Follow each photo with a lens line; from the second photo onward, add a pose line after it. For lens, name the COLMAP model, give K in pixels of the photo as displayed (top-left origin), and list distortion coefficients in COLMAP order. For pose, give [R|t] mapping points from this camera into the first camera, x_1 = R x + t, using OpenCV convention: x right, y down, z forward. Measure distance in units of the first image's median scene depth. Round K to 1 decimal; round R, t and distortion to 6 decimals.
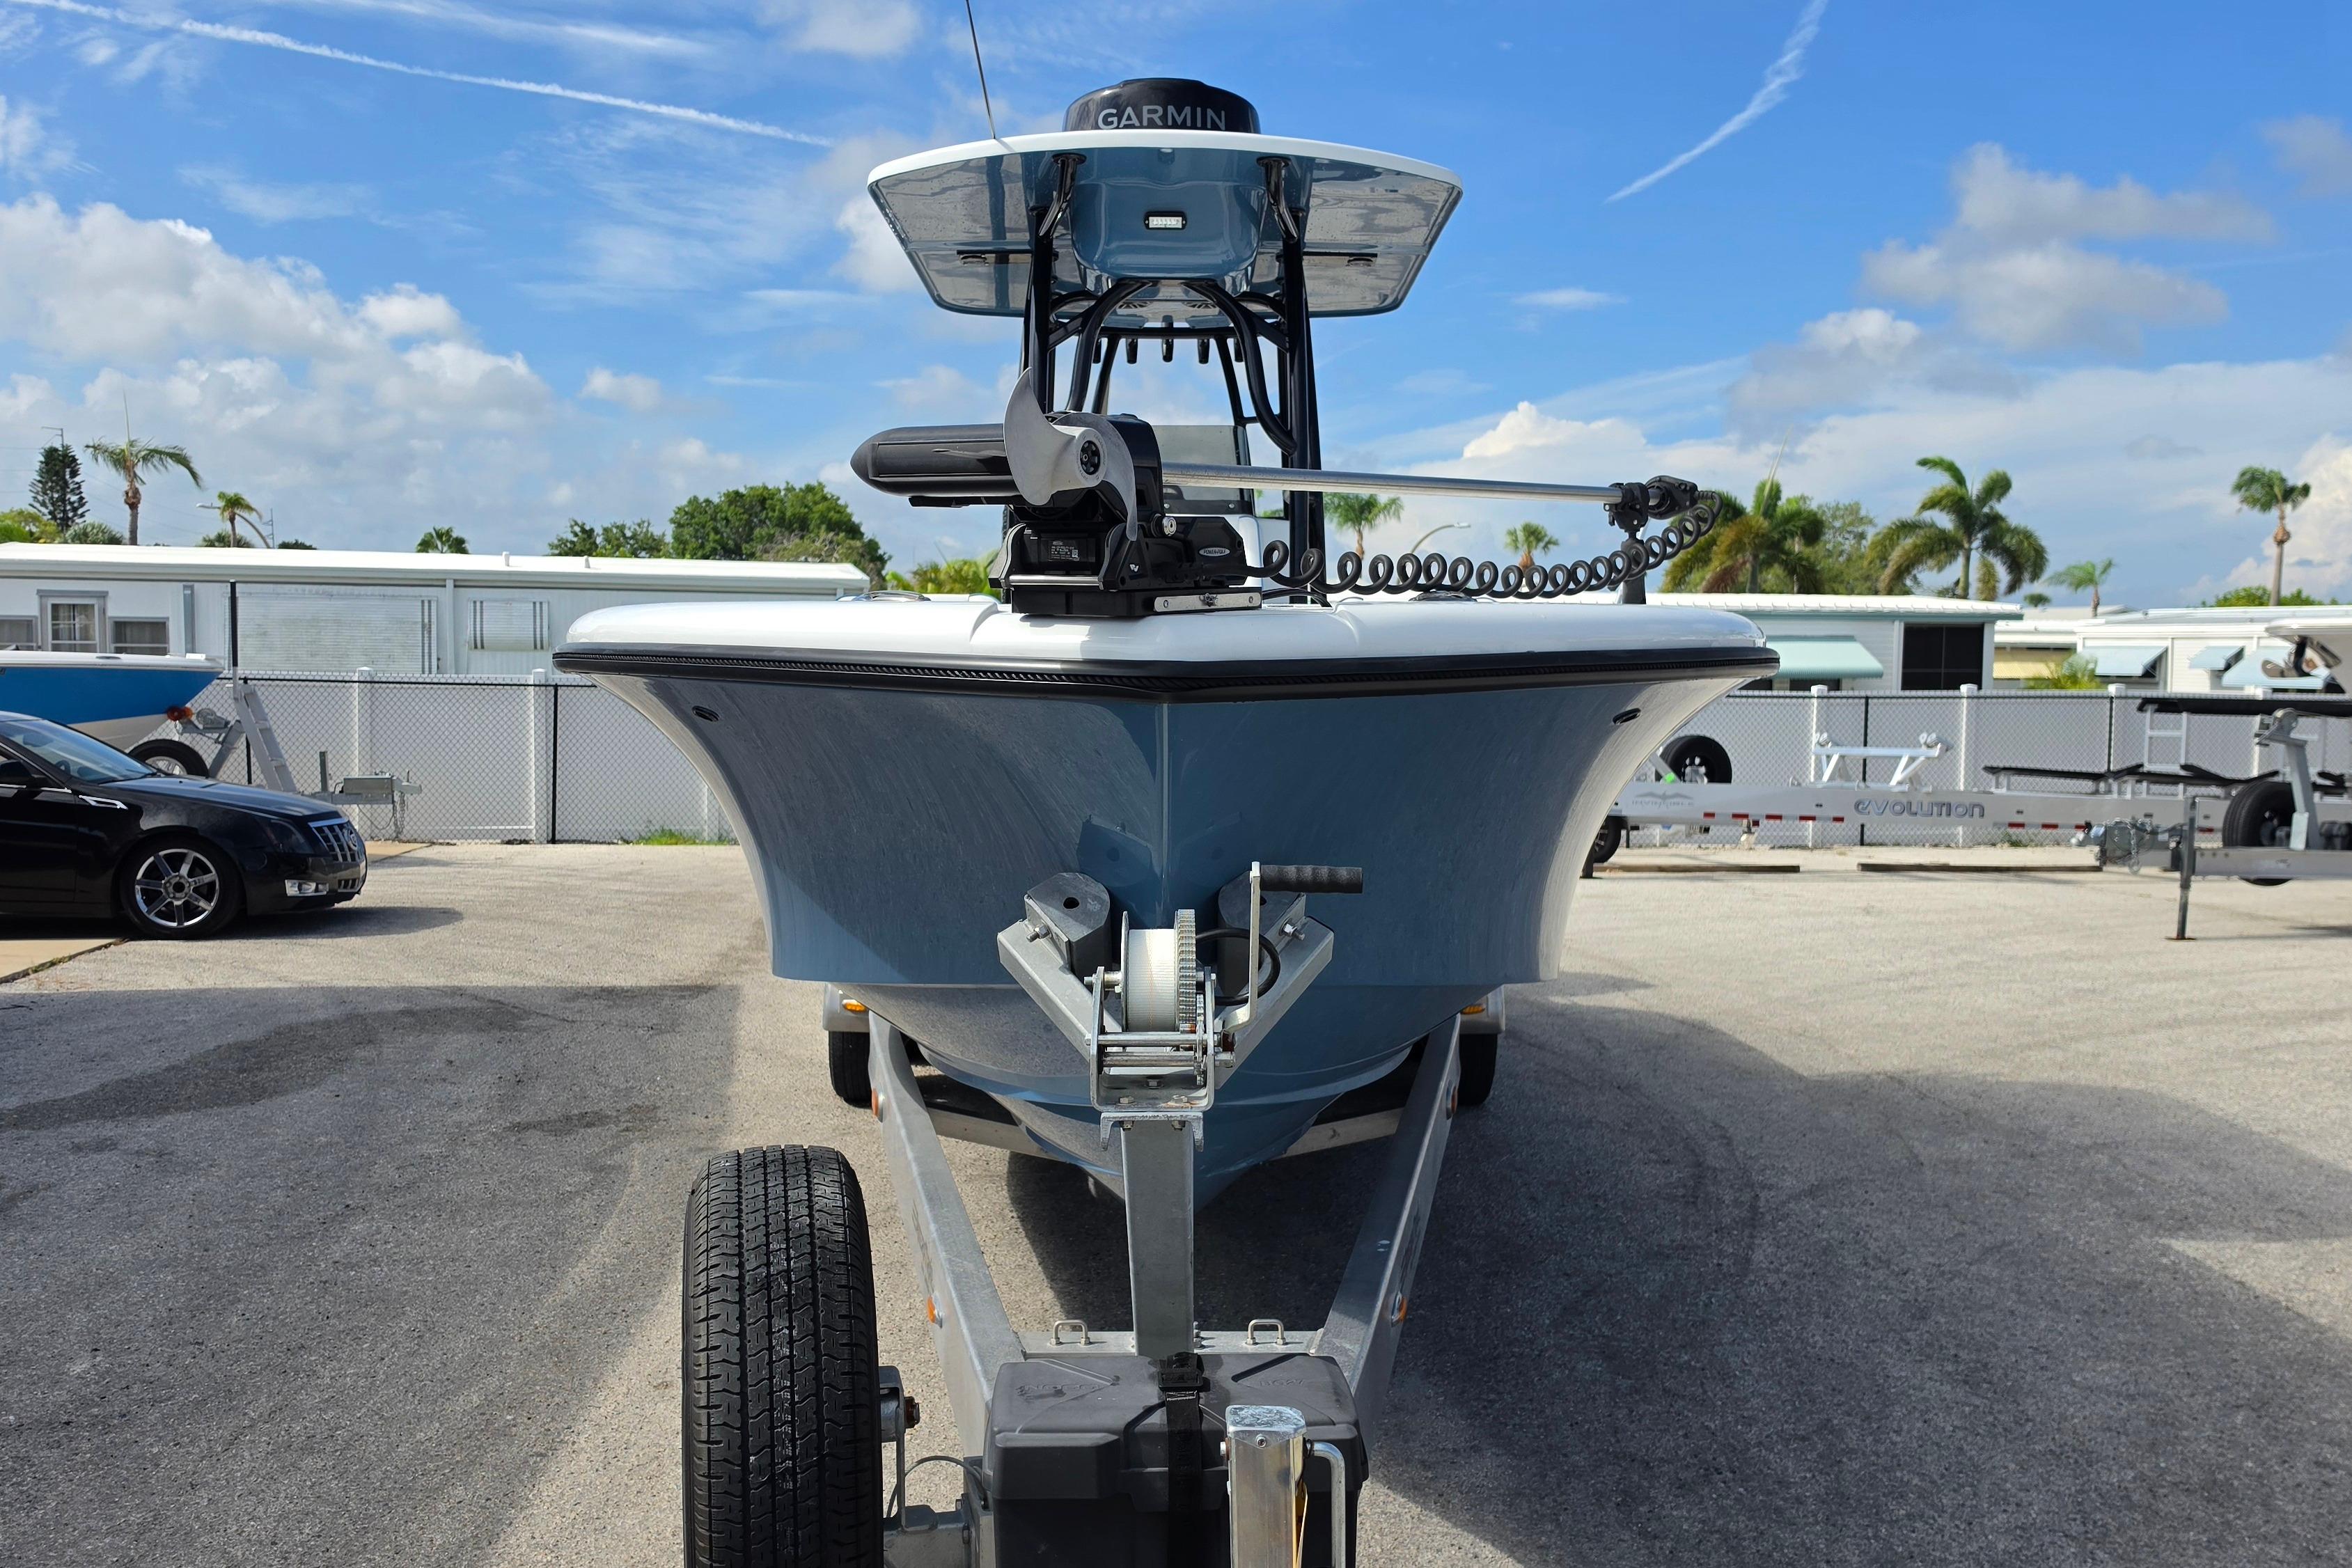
lens RADIAL K [[1844.5, 0, 1176.0], [0, 1844.5, 784.0], [0, 0, 1]] dist [0.120068, -0.192710]
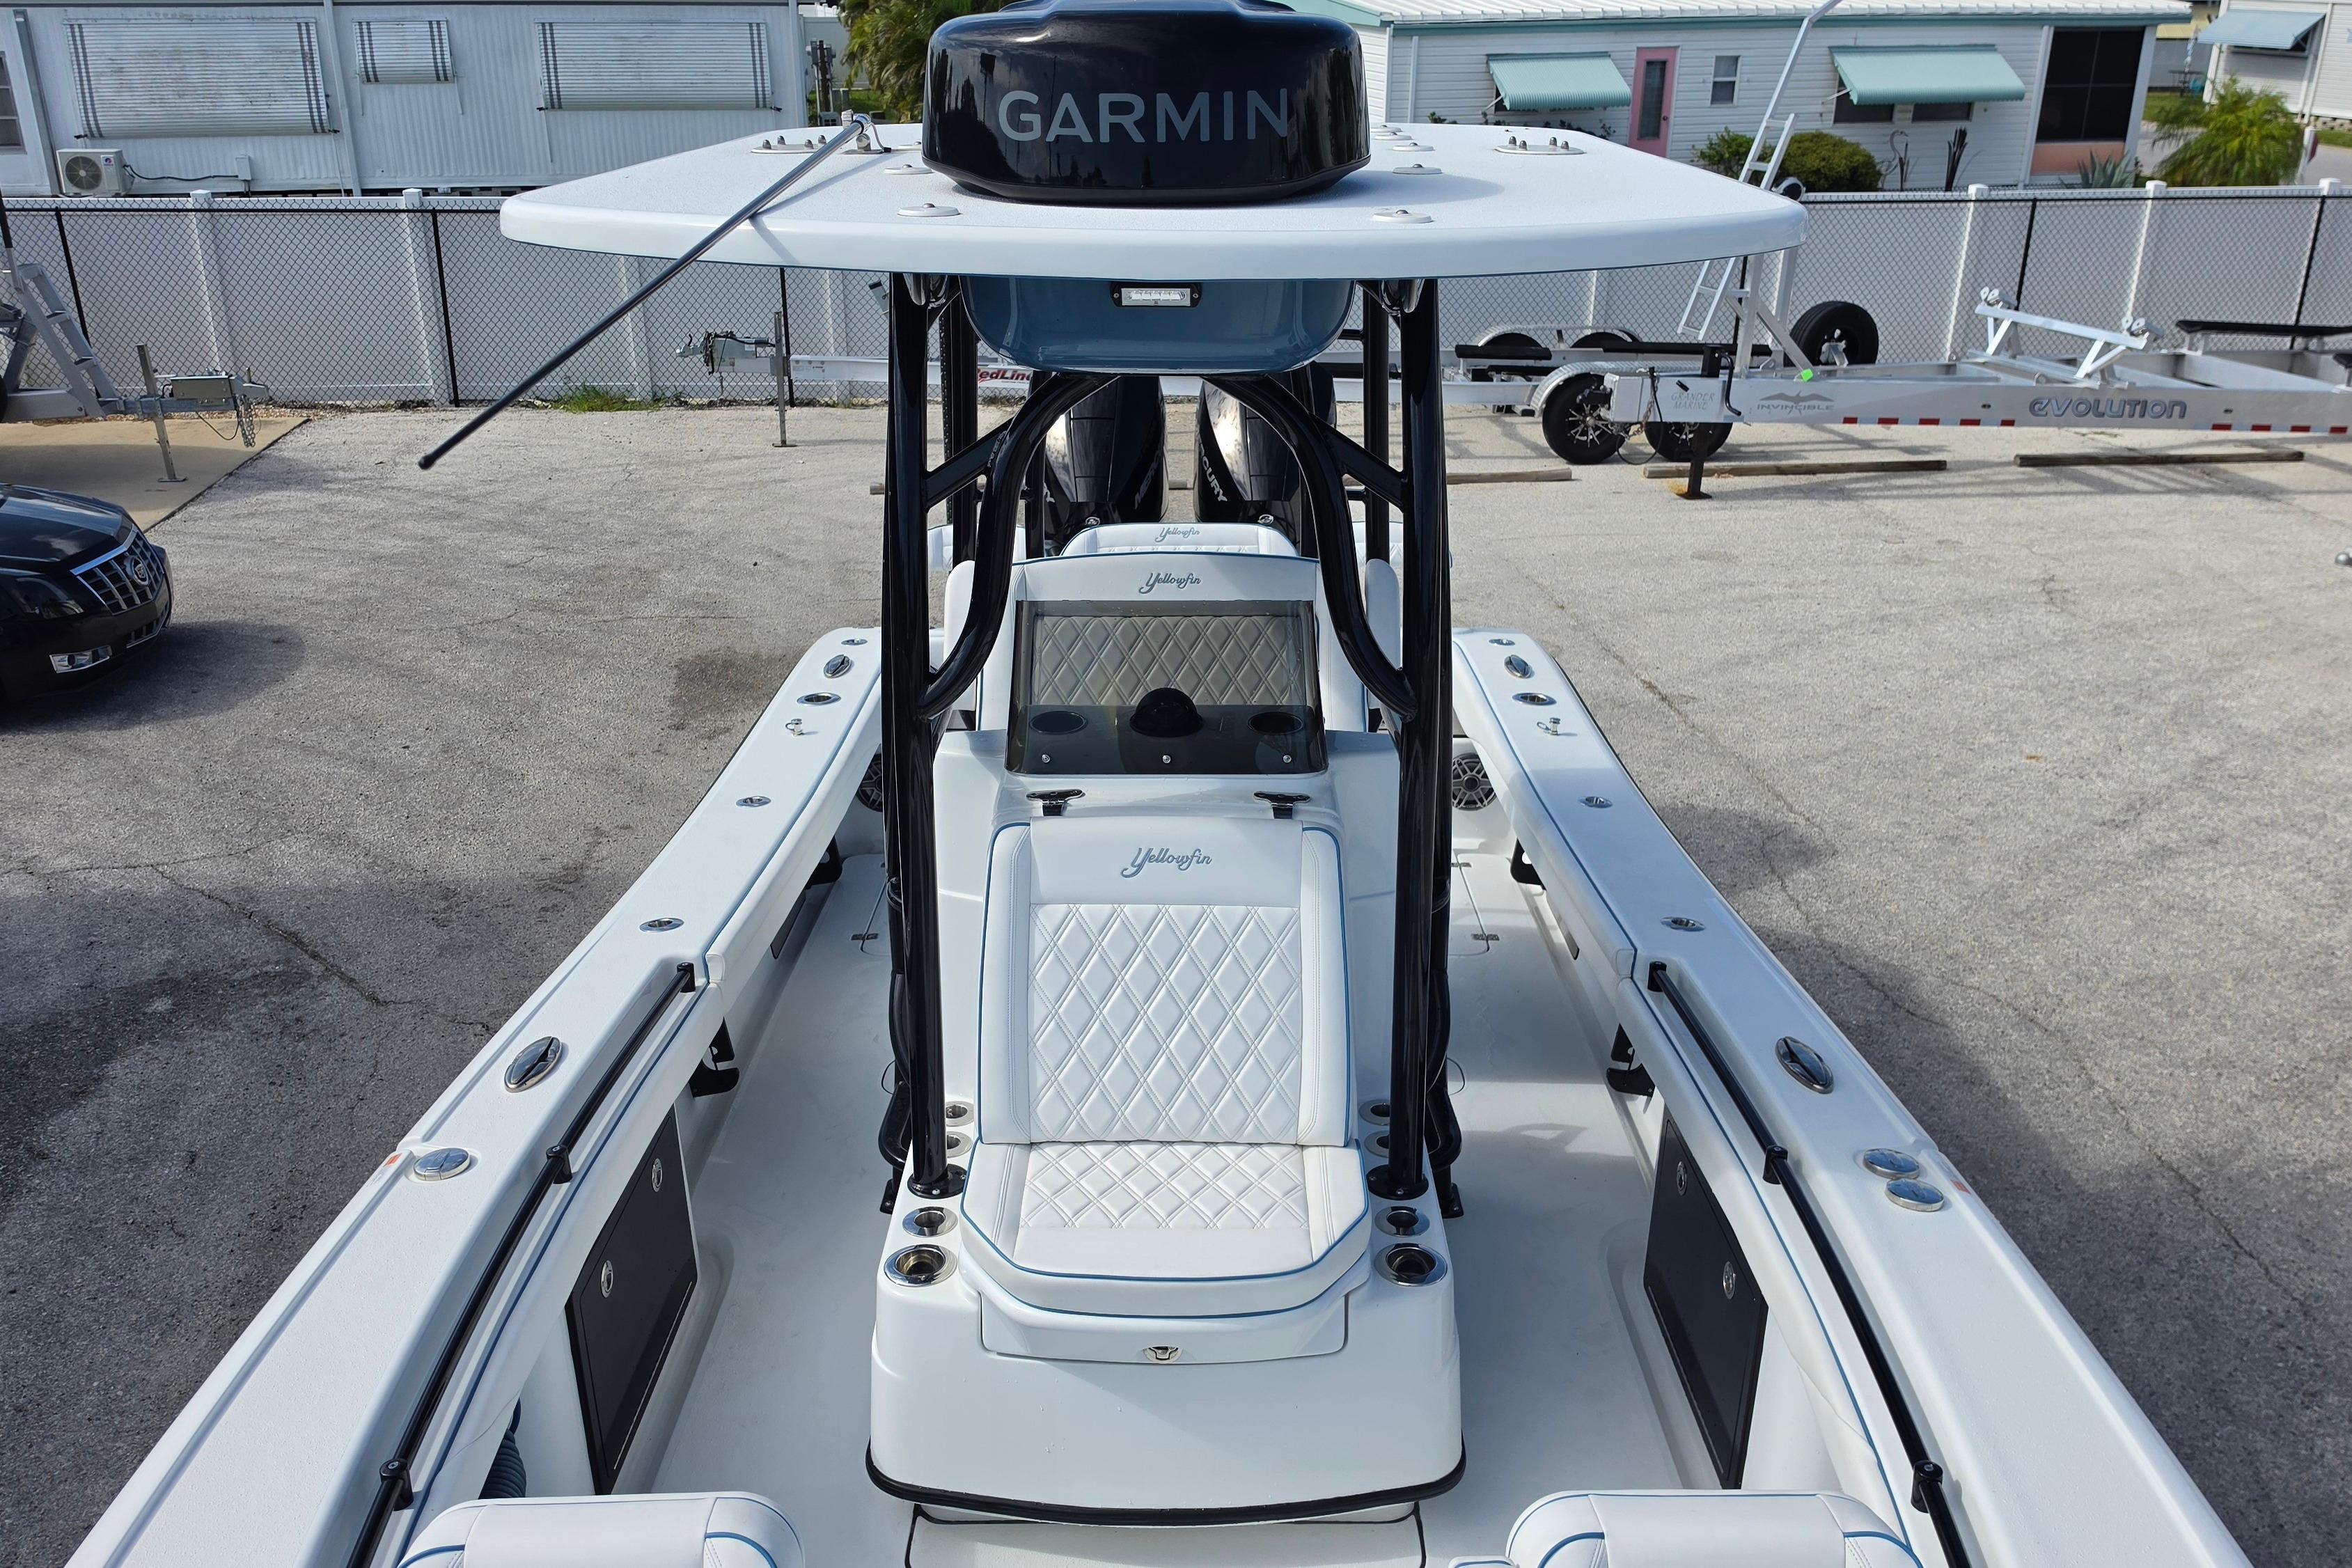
lens RADIAL K [[1879.8, 0, 1185.5], [0, 1879.8, 738.6], [0, 0, 1]] dist [0.074823, -0.109577]
pose [[0.999975, -0.002597, -0.006607, 0.001424], [0.004542, 0.949317, 0.314288, -0.104783], [0.005456, -0.314310, 0.949305, 0.156153]]
